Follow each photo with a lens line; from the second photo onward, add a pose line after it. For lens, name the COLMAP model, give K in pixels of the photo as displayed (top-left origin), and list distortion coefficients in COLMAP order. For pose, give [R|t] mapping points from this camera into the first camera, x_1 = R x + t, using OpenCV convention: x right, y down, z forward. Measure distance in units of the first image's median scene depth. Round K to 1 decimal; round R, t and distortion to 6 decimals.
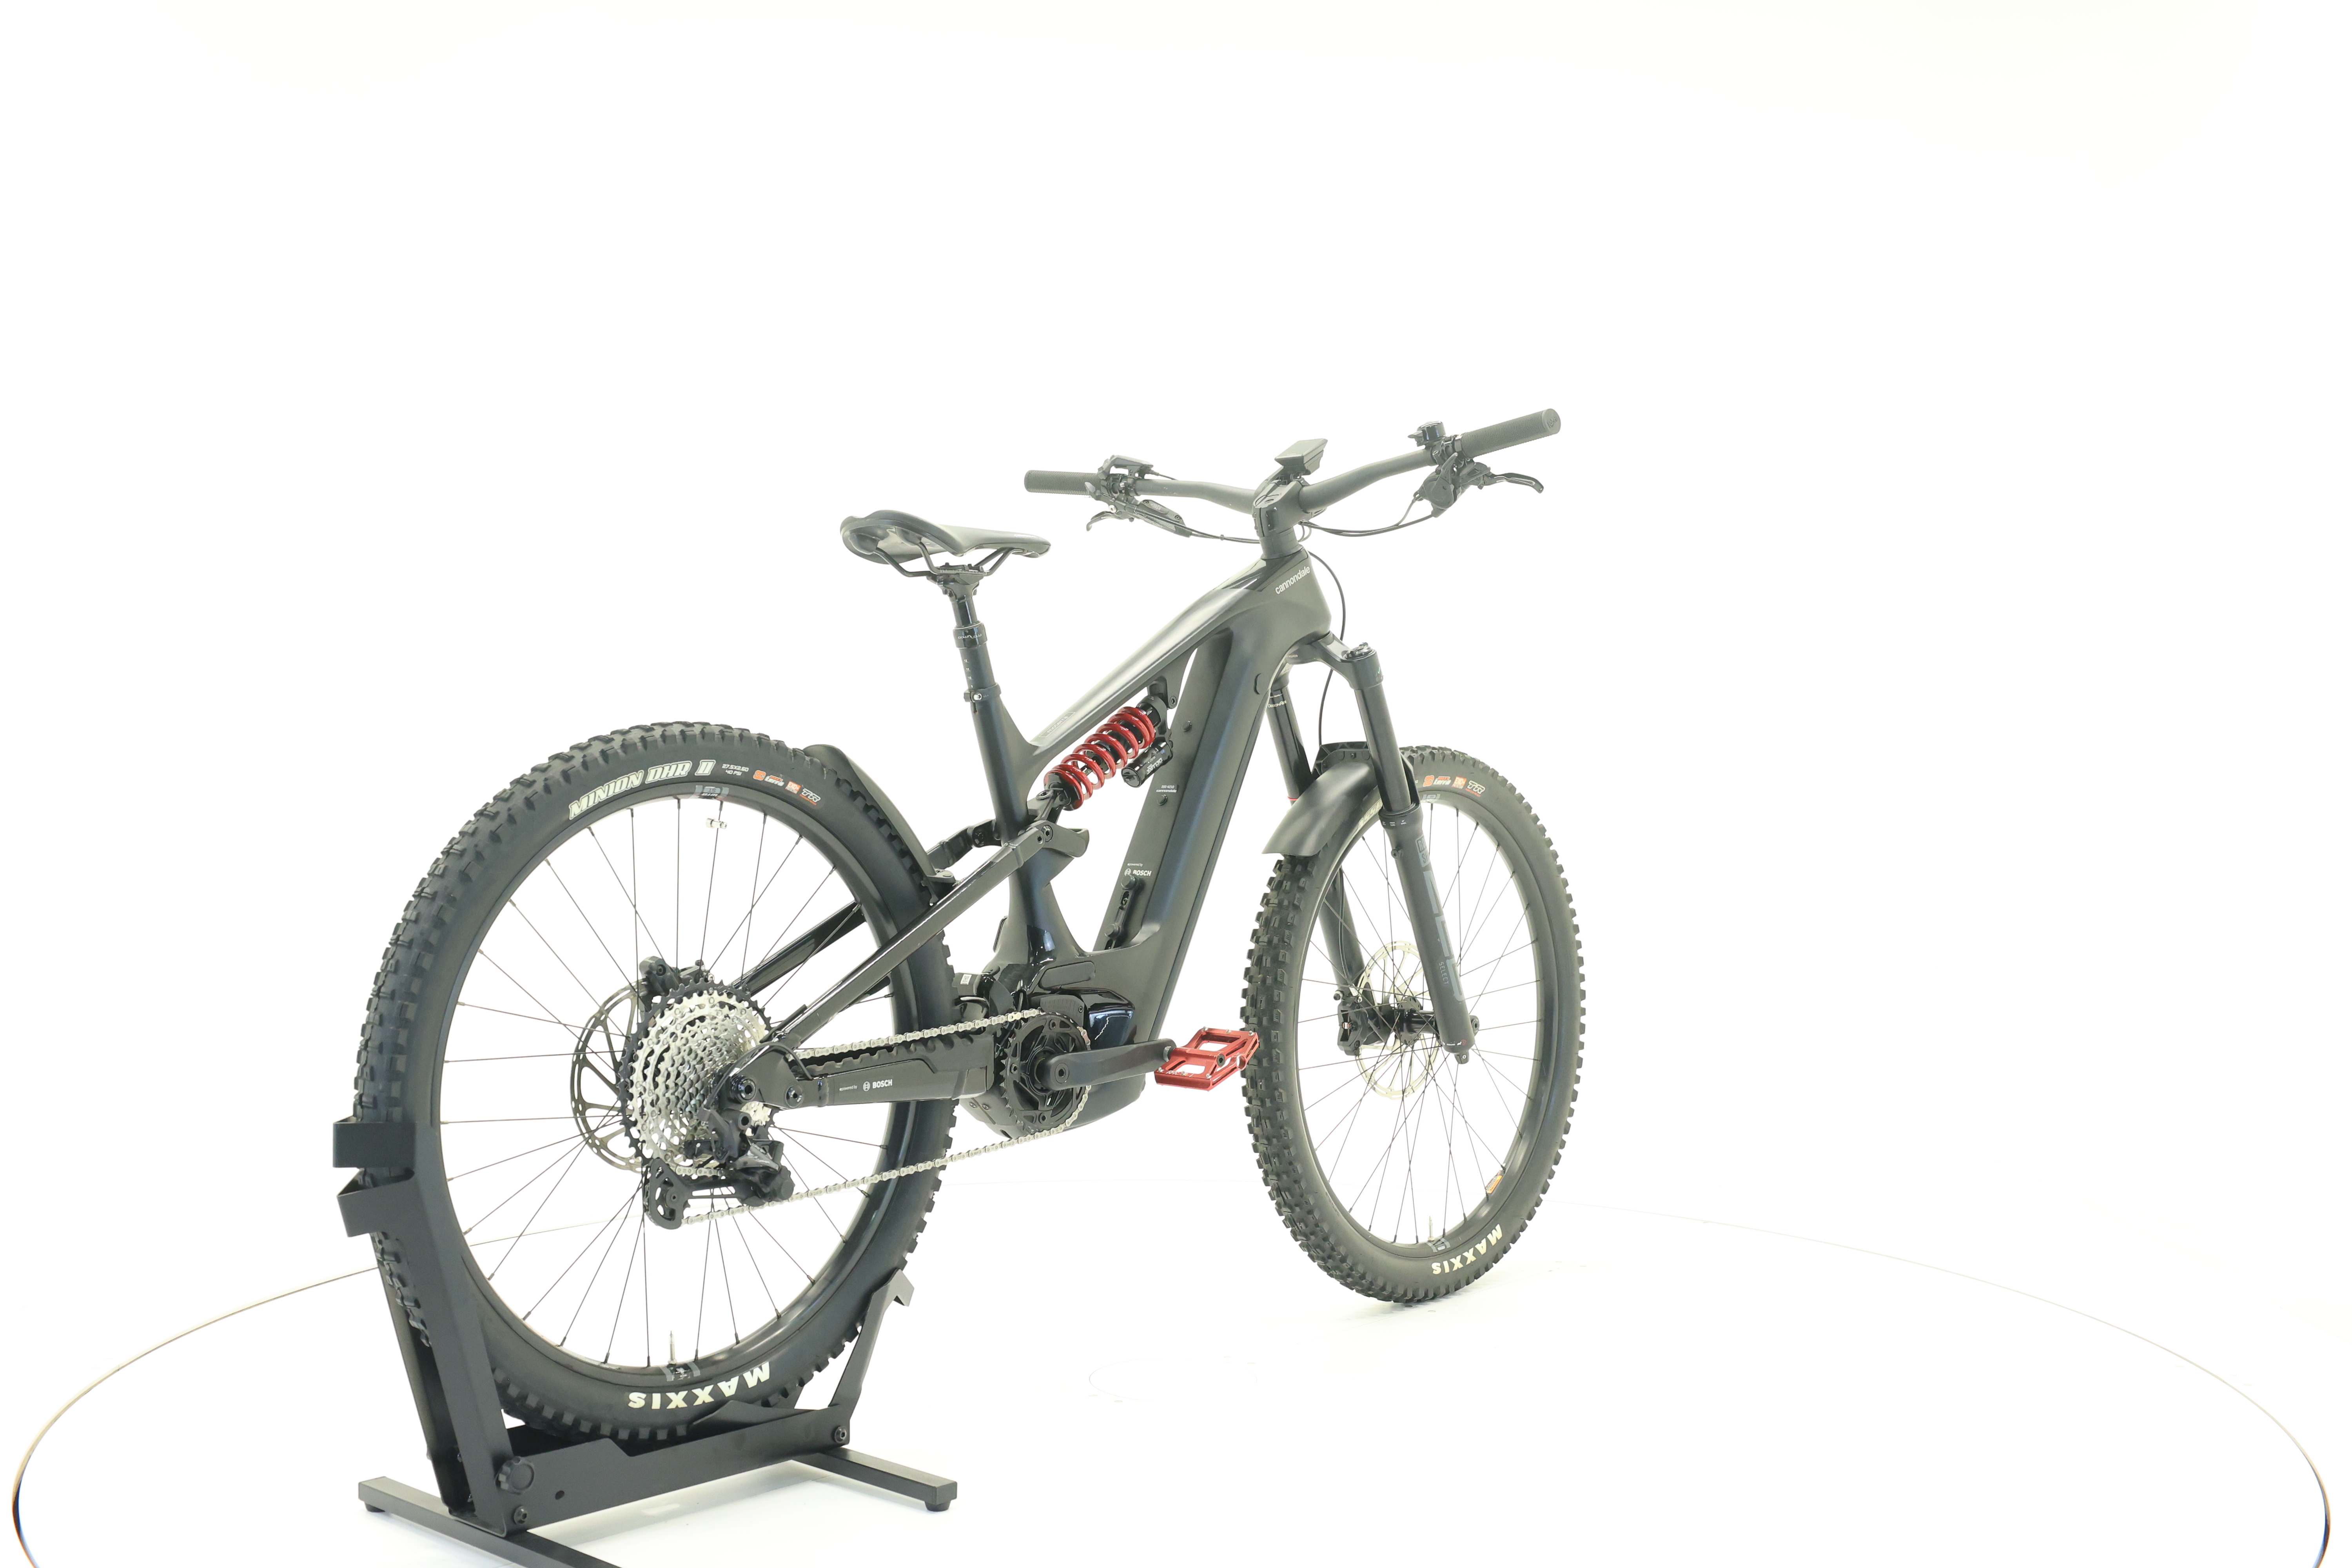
lens RADIAL K [[2500.8, 0, 1168.0], [0, 2500.8, 771.8], [0, 0, 1]] dist [0.006309, 0.000000]
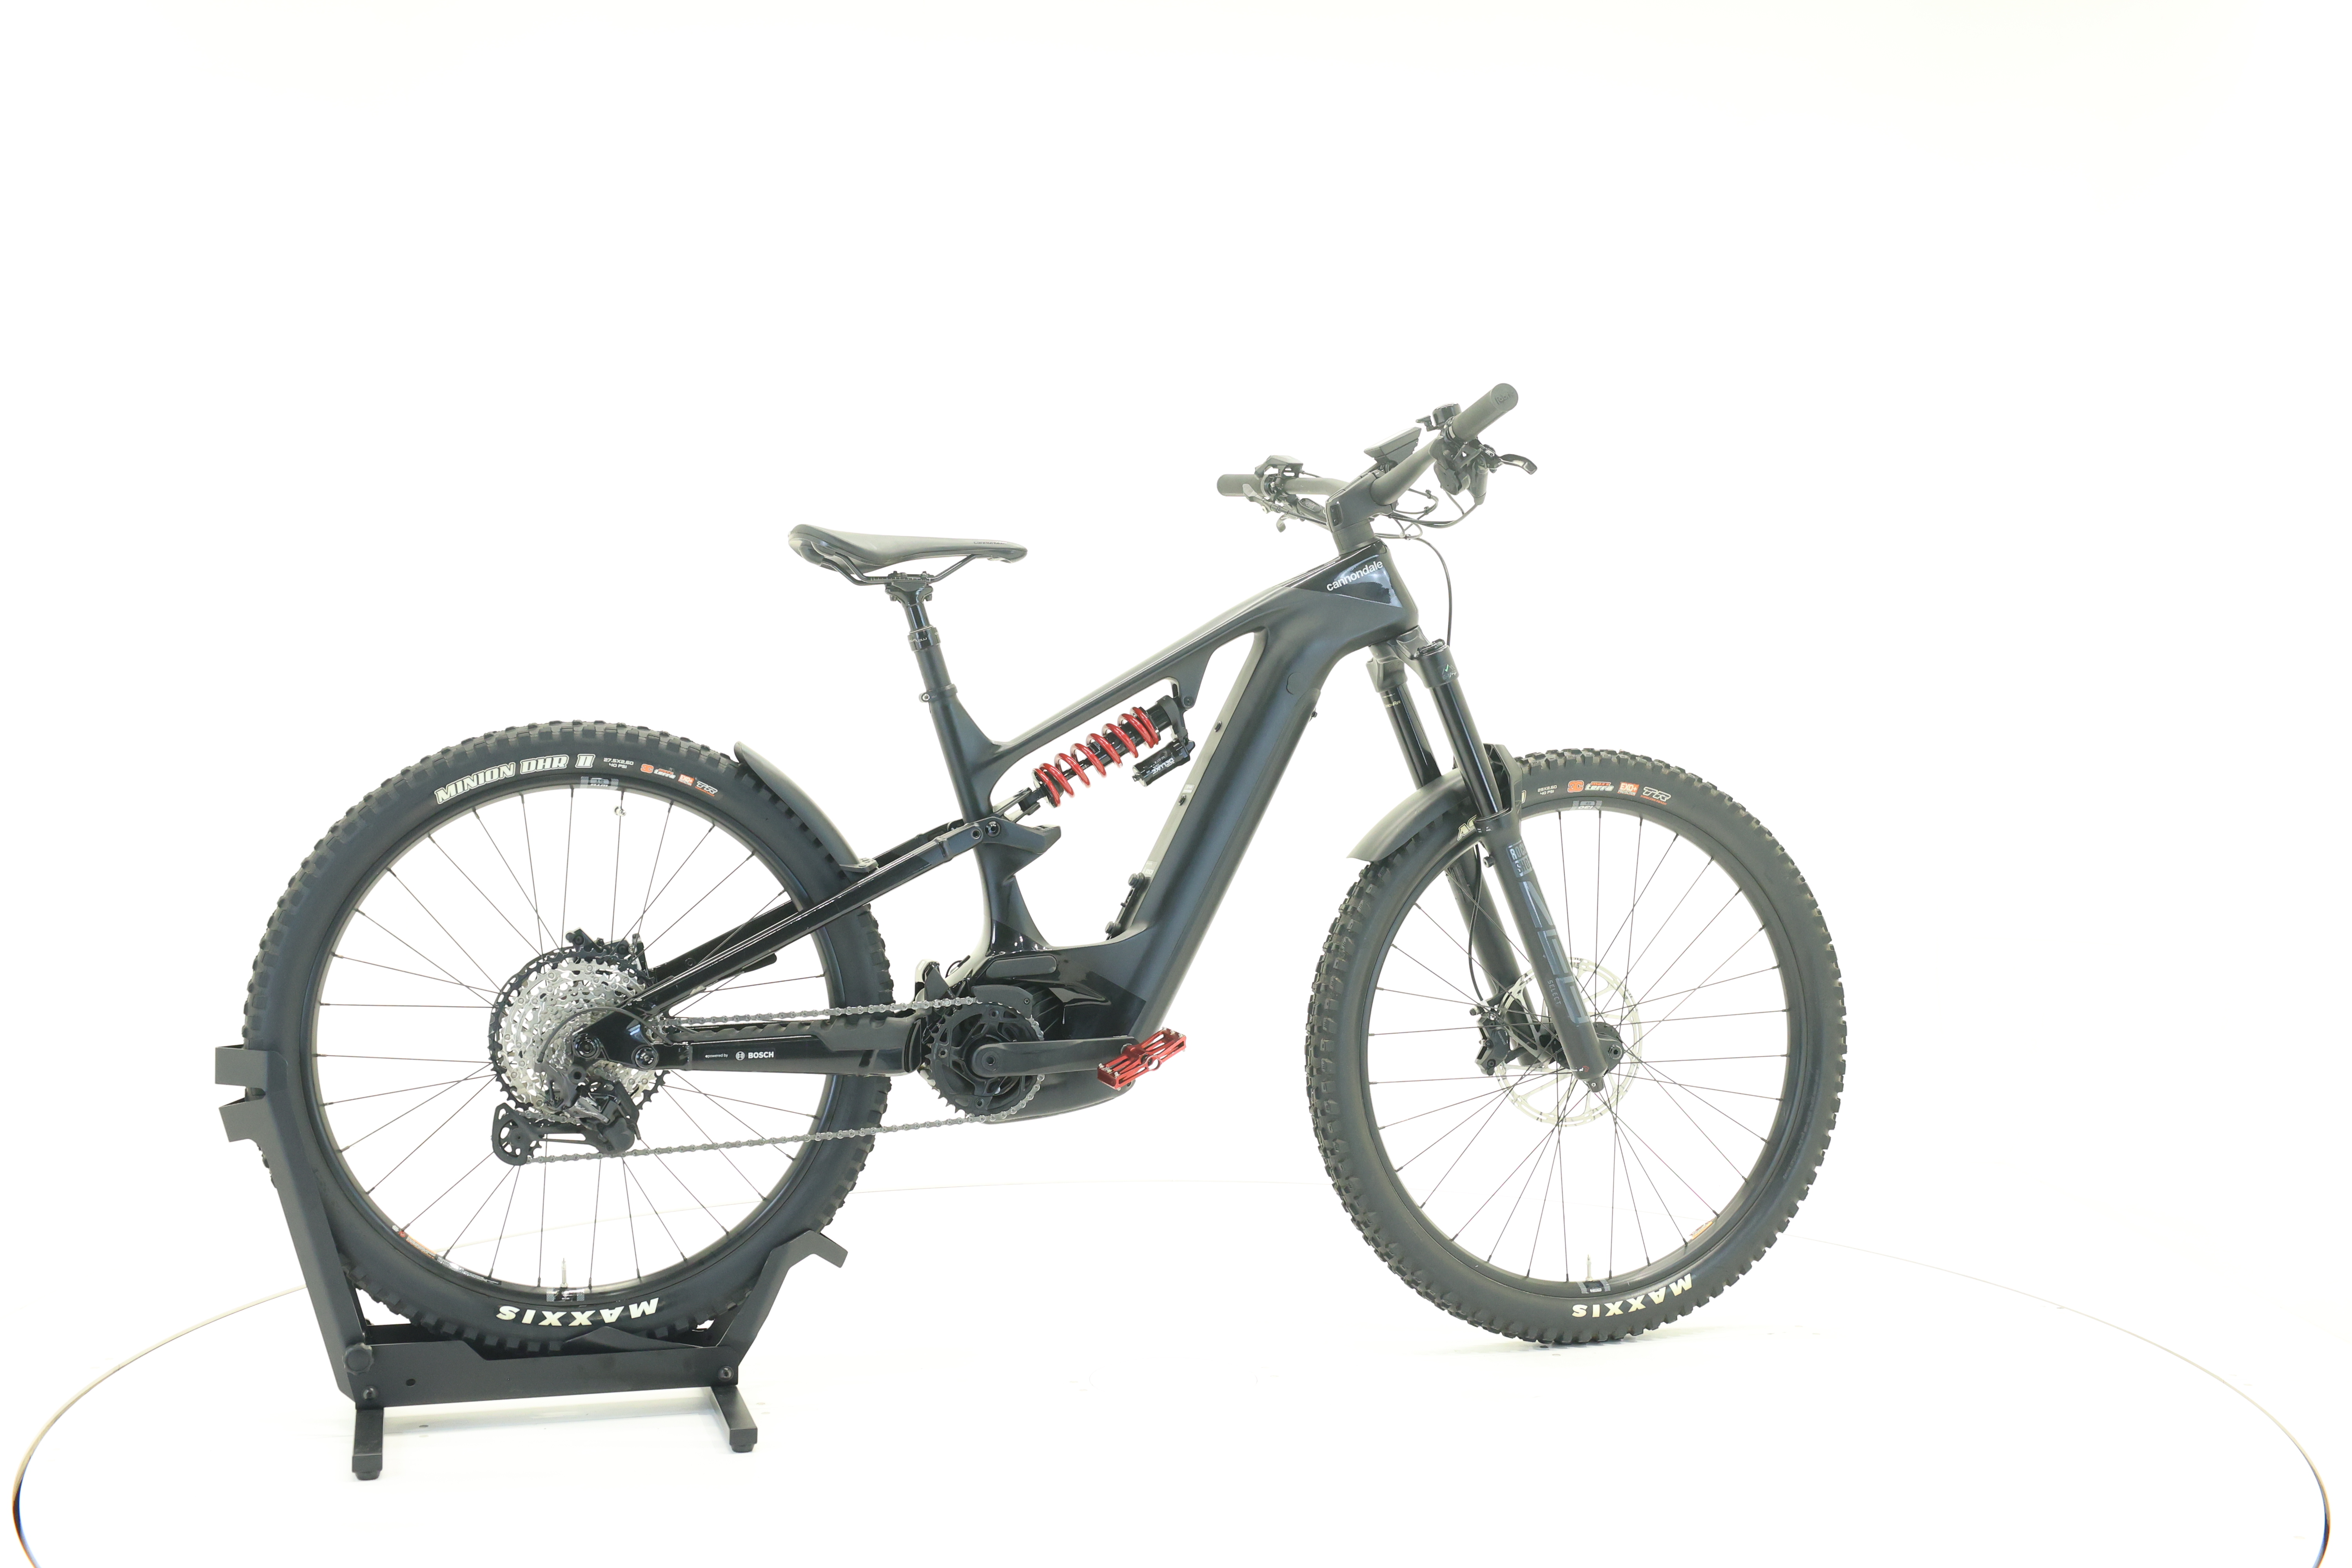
lens RADIAL K [[2500.8, 0, 1176.6], [0, 2500.8, 761.7], [0, 0, 1]] dist [0.006309, 0.000000]
pose [[0.859046, 0.009222, -0.511815, 0.551608], [-0.012205, 0.999922, -0.002469, -0.001632], [0.511753, 0.008368, 0.859092, 0.149582]]
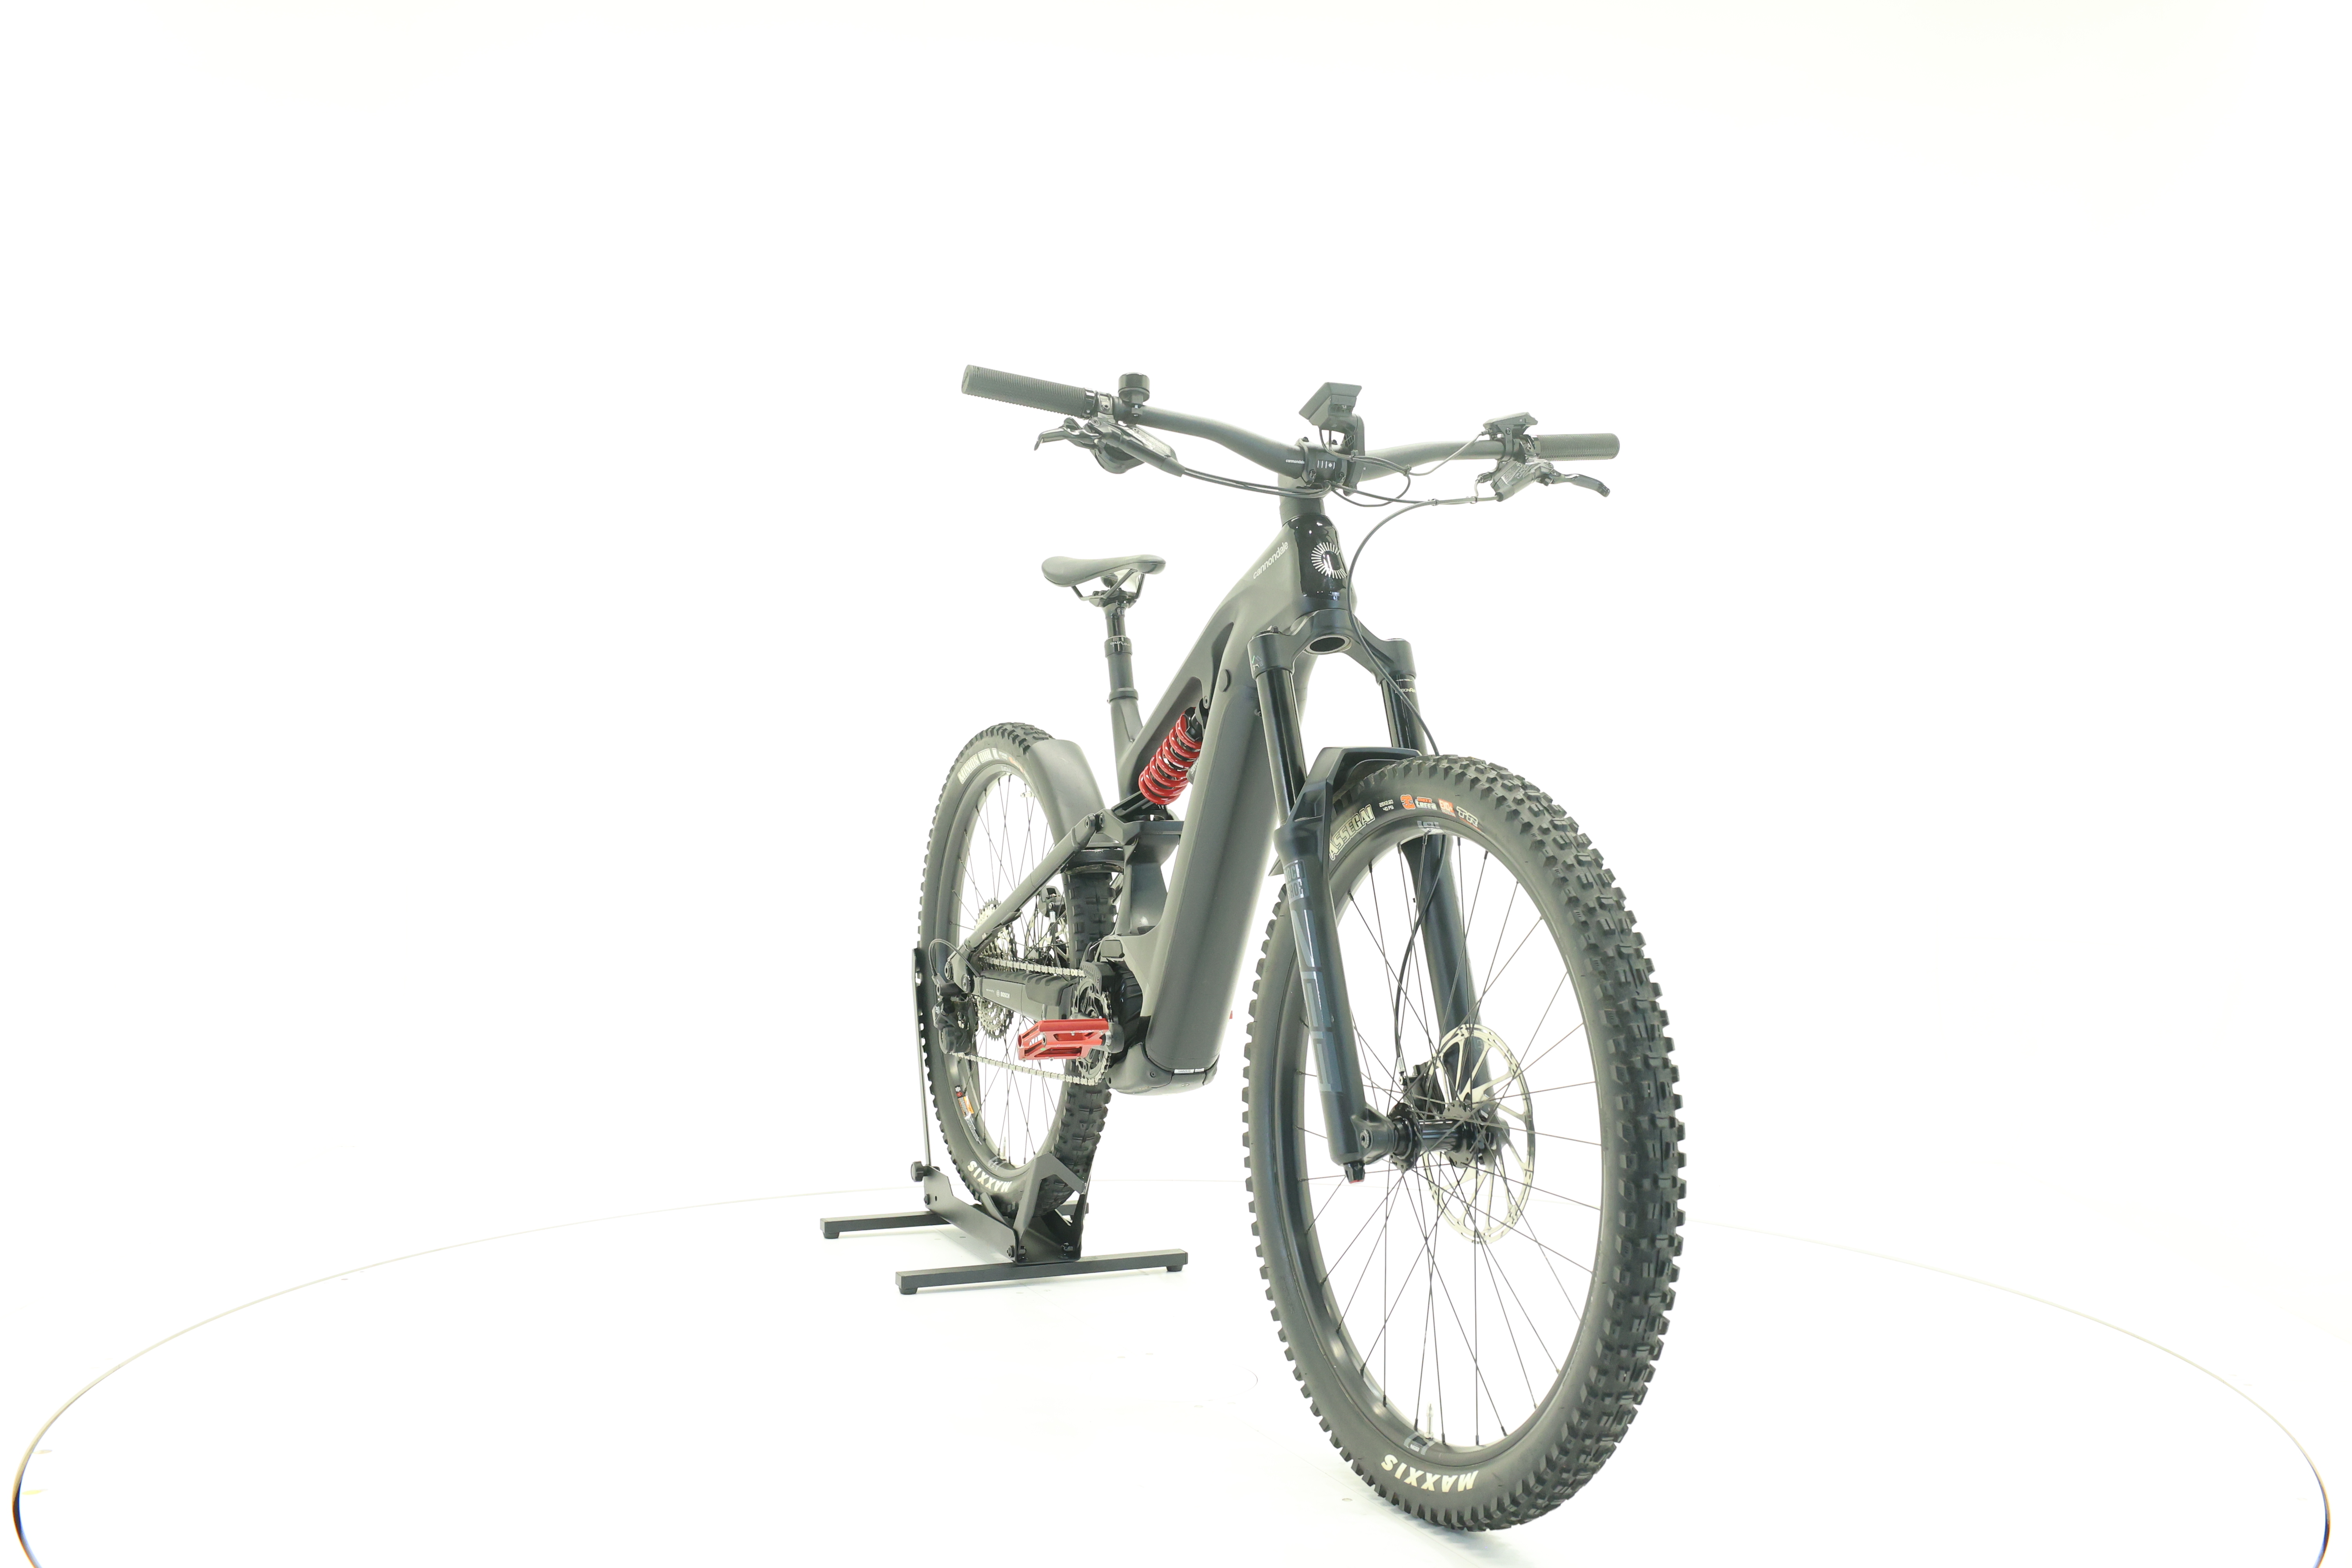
lens RADIAL K [[2500.8, 0, 1158.3], [0, 2500.8, 782.6], [0, 0, 1]] dist [0.006309, 0.000000]
pose [[-0.421656, 0.011960, -0.906677, 0.976891], [-0.029070, 0.999221, 0.026701, -0.023585], [0.906290, 0.037616, -0.420980, 1.512415]]
